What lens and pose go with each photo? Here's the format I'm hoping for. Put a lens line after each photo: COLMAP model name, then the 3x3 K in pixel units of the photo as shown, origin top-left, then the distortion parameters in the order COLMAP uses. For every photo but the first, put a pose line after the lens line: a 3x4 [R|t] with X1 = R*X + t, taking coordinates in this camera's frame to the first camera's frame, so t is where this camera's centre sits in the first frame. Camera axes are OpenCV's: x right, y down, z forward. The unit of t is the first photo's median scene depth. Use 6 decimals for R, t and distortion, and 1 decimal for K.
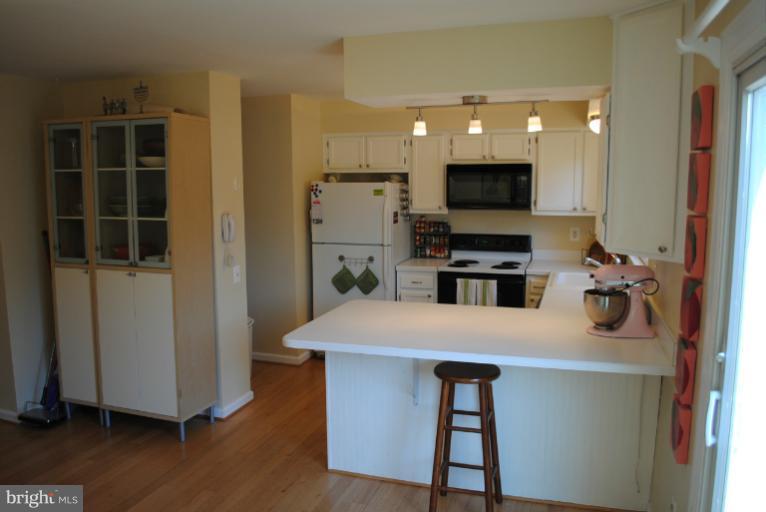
lens RADIAL K [[607.1, 0, 383.0], [0, 607.1, 256.0], [0, 0, 1]] dist [-0.074634, 0.002398]
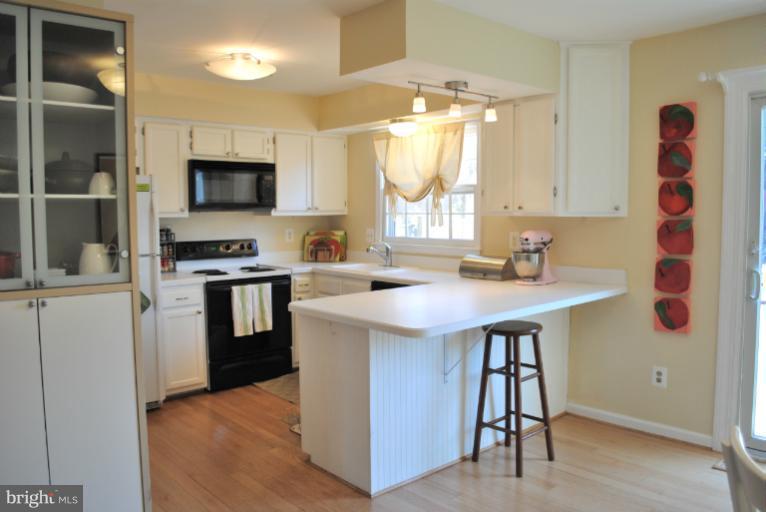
lens RADIAL K [[607.1, 0, 383.0], [0, 607.1, 256.0], [0, 0, 1]] dist [-0.074634, 0.002398]
pose [[0.499072, -0.059888, 0.864488, -0.533654], [0.118030, 0.993010, 0.000652, 0.018408], [-0.858485, 0.101710, 0.502652, 0.364610]]
